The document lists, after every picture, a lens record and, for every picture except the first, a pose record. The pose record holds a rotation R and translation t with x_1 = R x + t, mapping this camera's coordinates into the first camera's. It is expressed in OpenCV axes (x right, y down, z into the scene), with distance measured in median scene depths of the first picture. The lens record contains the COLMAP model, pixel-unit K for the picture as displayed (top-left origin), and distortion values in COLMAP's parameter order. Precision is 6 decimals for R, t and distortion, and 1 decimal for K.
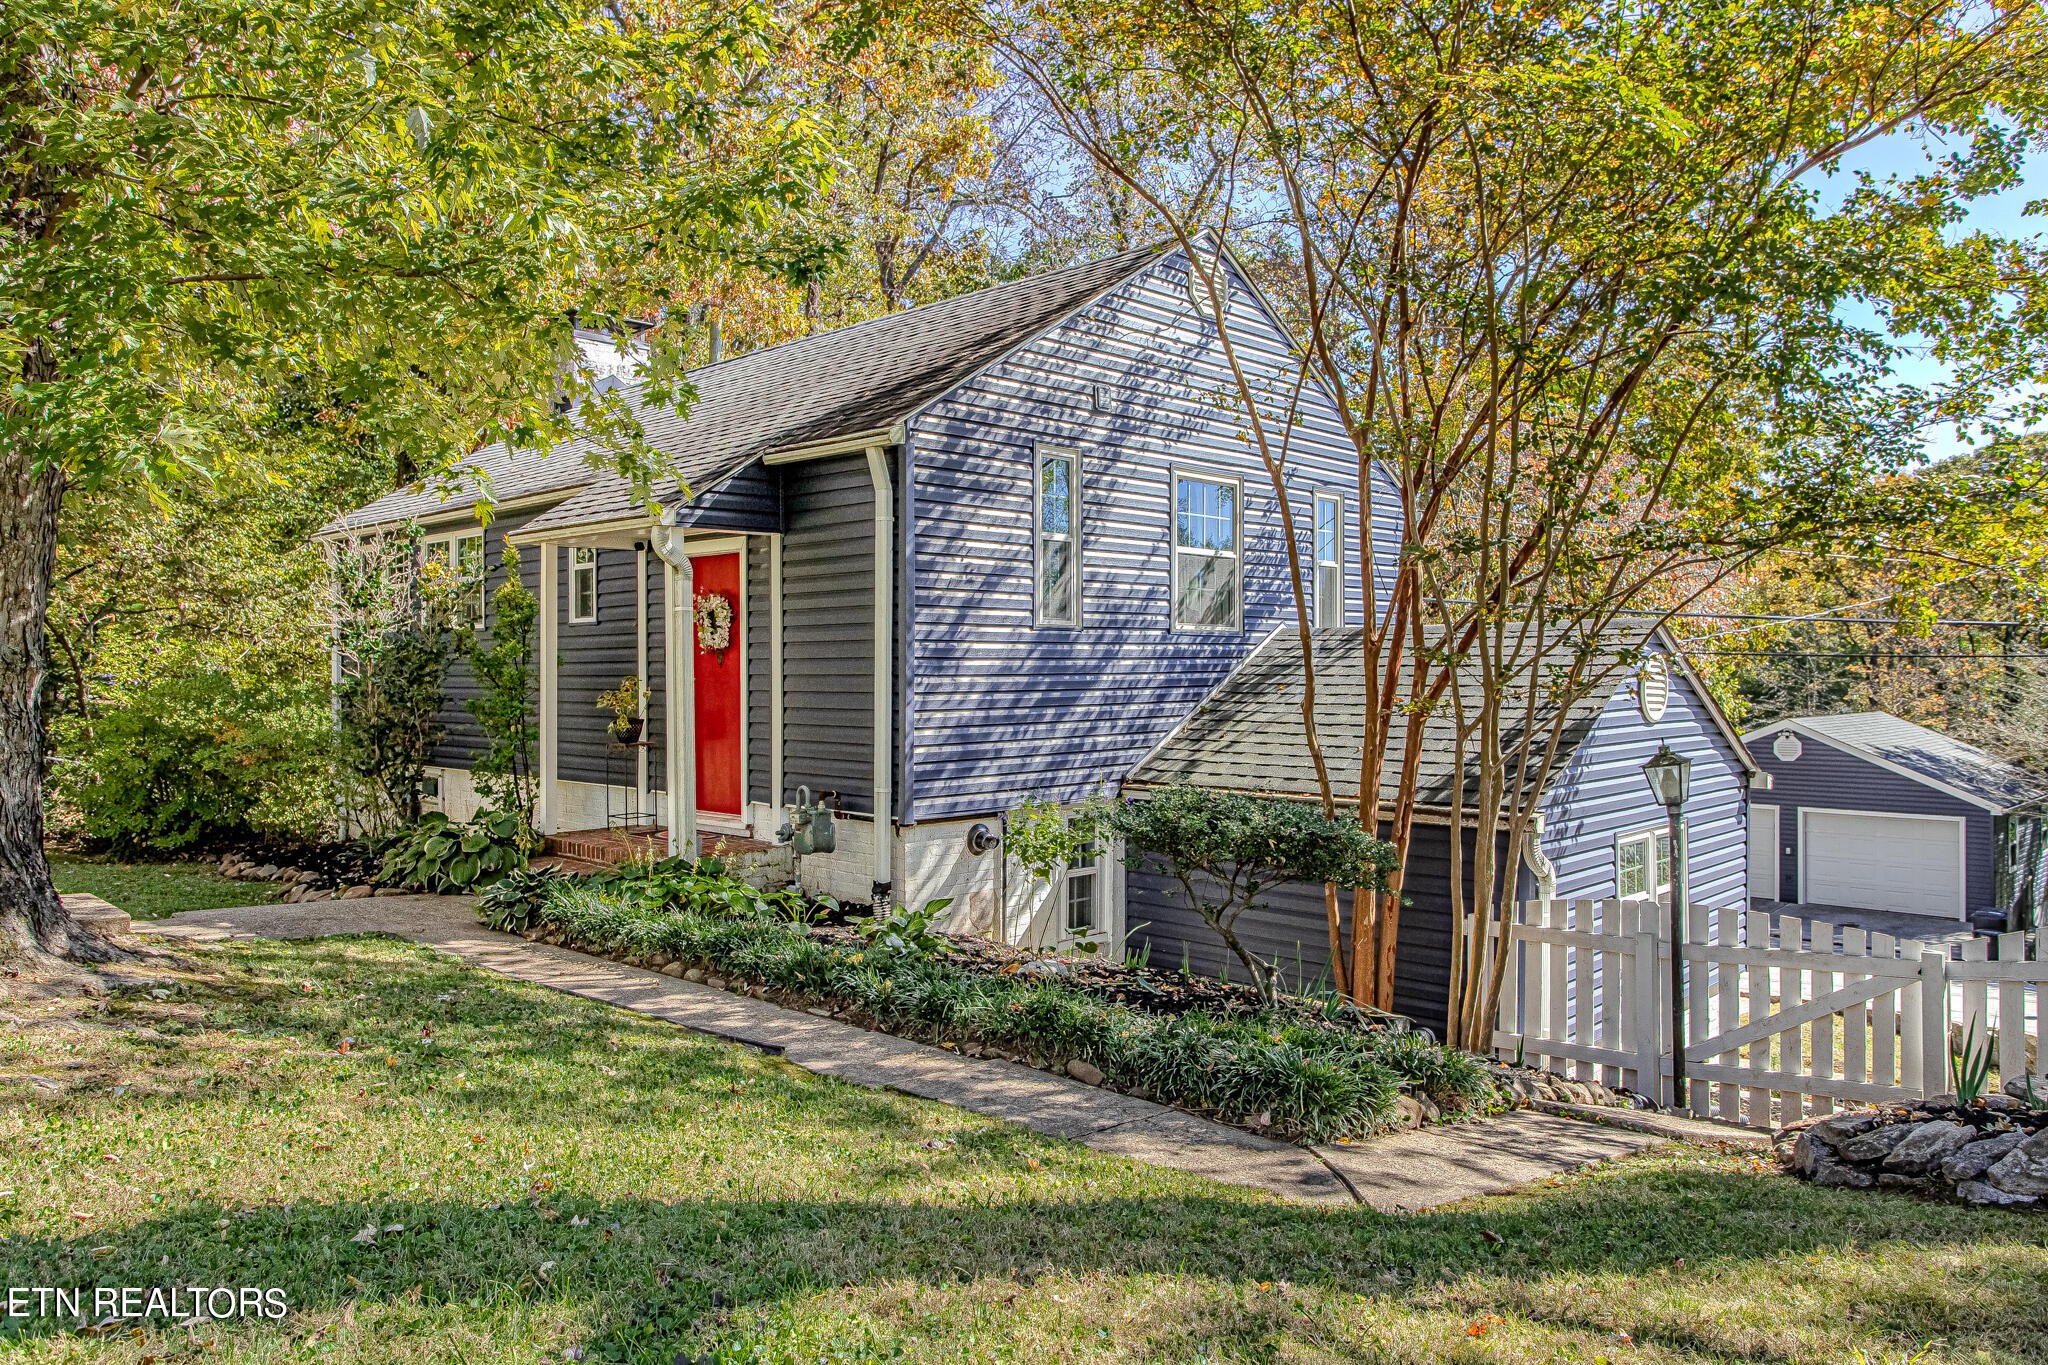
lens RADIAL K [[1396.4, 0, 1018.9], [0, 1396.4, 667.9], [0, 0, 1]] dist [0.006316, -0.003692]
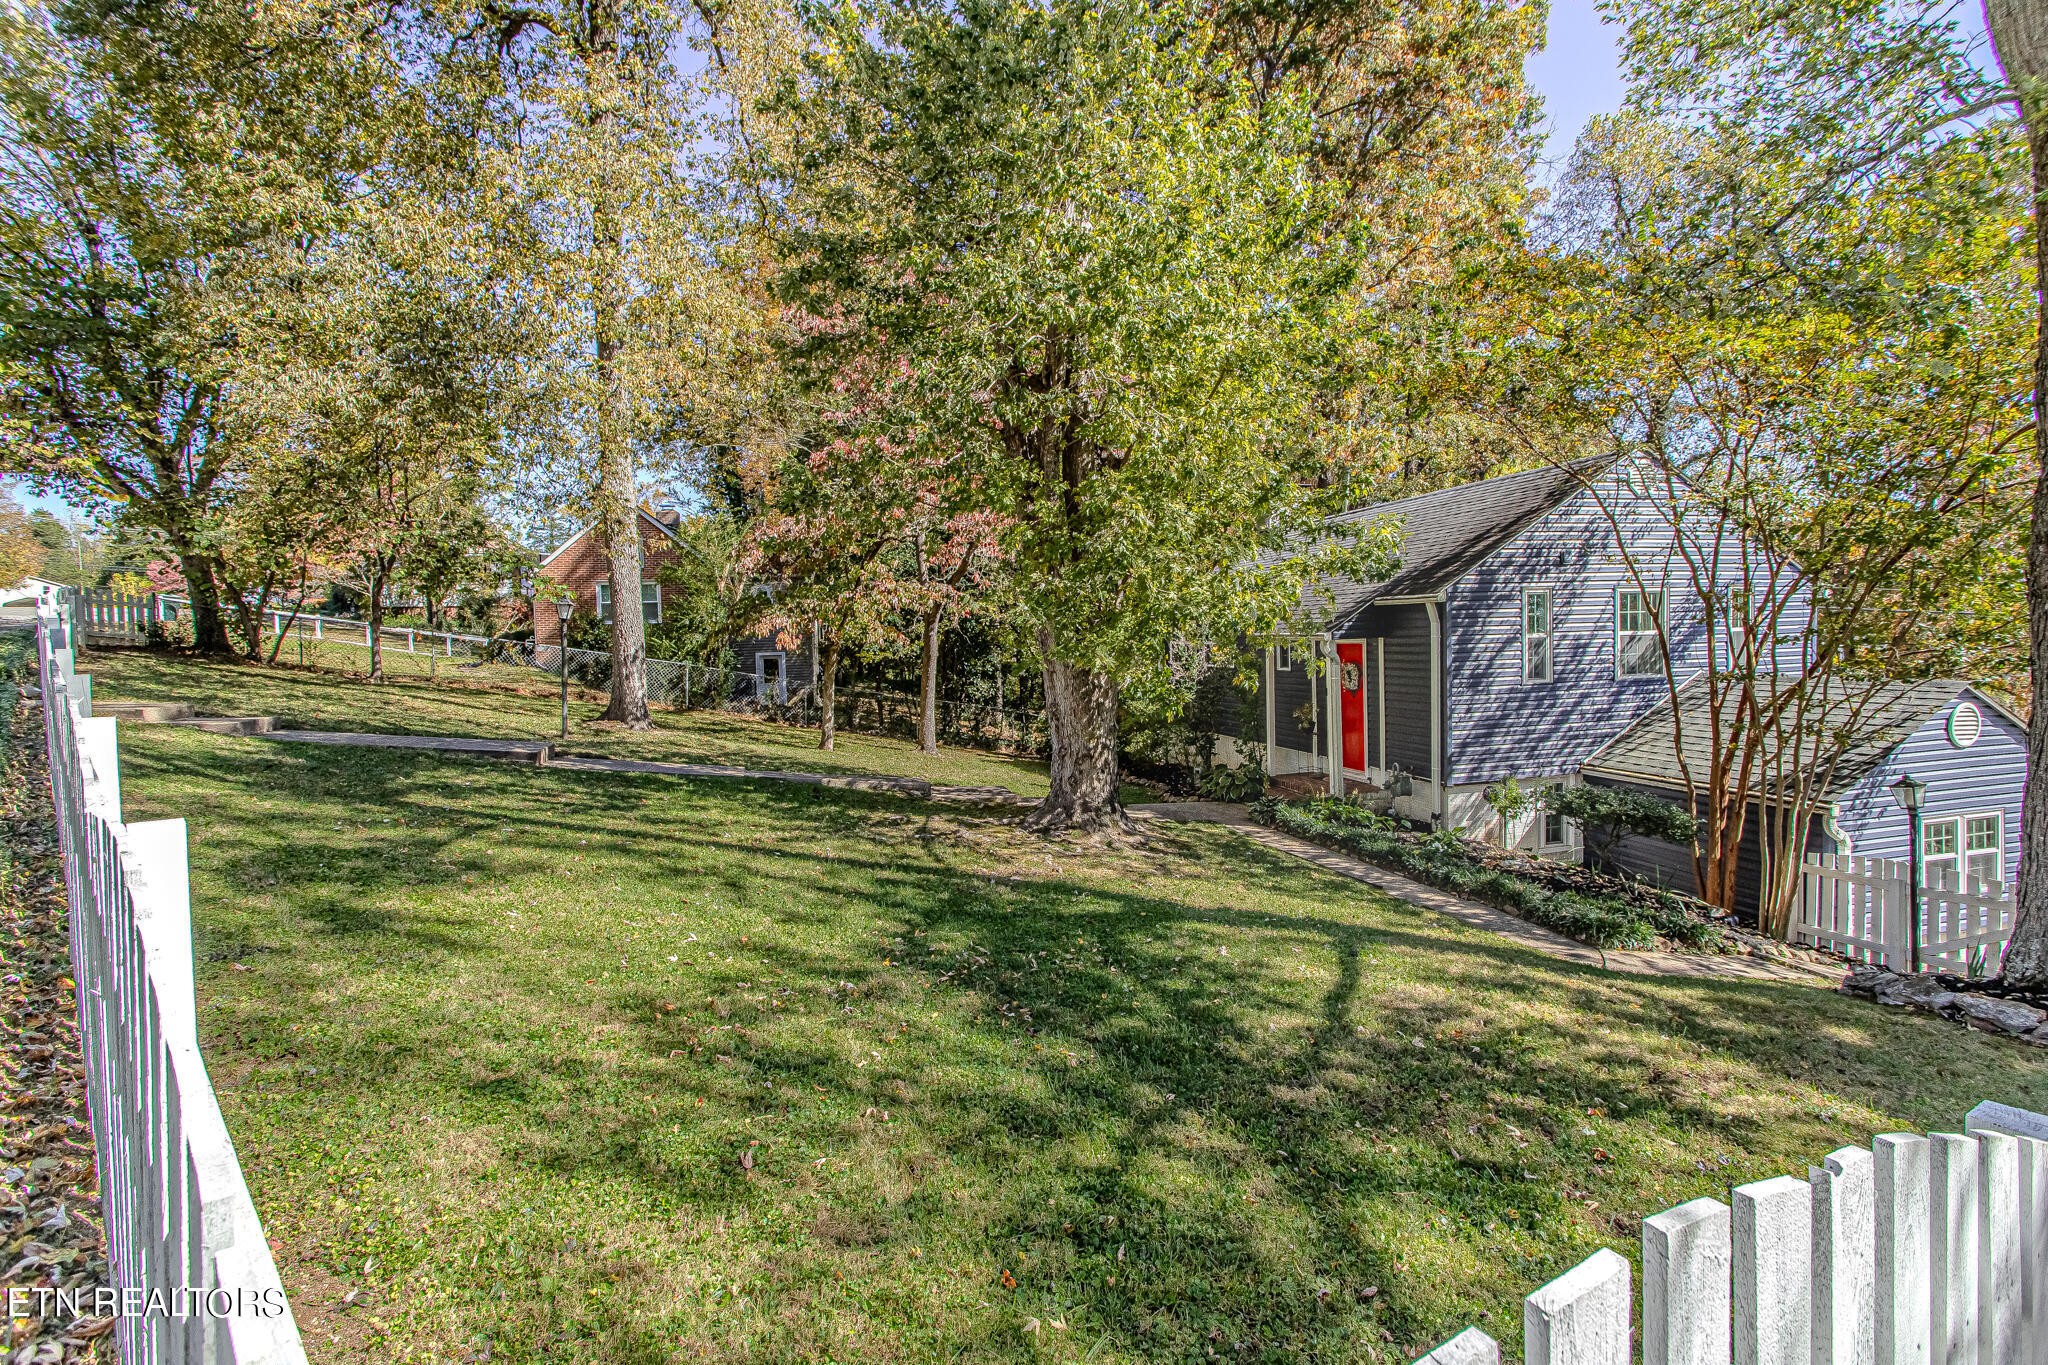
lens RADIAL K [[951.6, 0, 1037.5], [0, 951.6, 673.1], [0, 0, 1]] dist [-0.002768, 0.001405]
pose [[0.863438, 0.000505, -0.504454, 0.108917], [0.027674, 0.998446, 0.048368, -0.145352], [0.503695, -0.055723, 0.862083, -0.526115]]
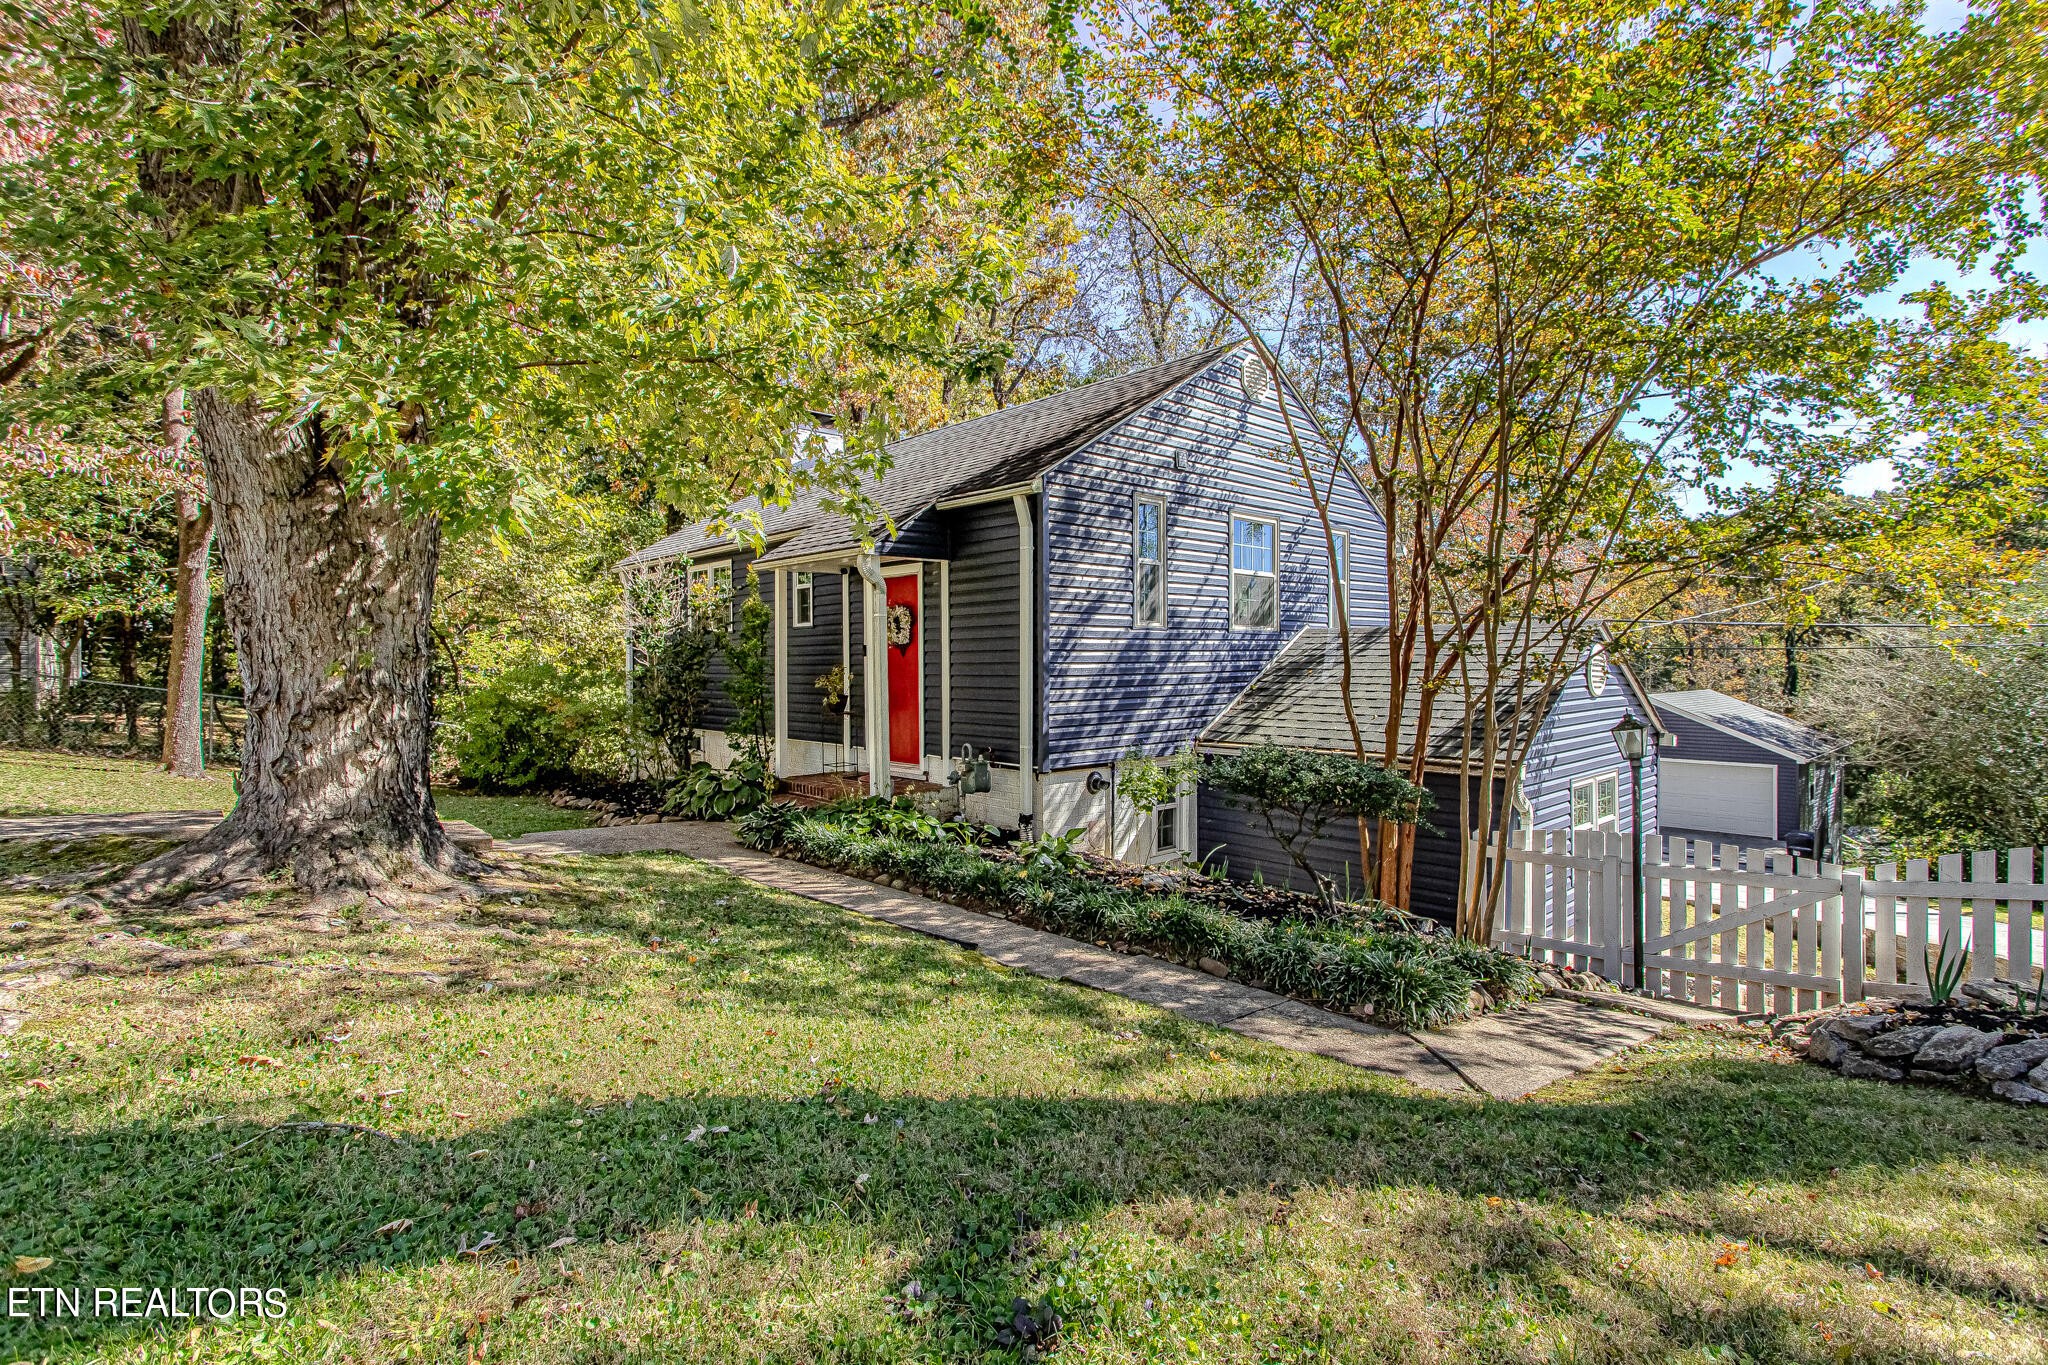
lens RADIAL K [[951.6, 0, 1037.5], [0, 951.6, 673.1], [0, 0, 1]] dist [-0.002768, 0.001405]
pose [[0.999120, -0.002114, -0.041891, -0.050679], [0.002656, 0.999914, 0.012881, 0.003578], [0.041860, -0.012981, 0.999039, 0.076155]]
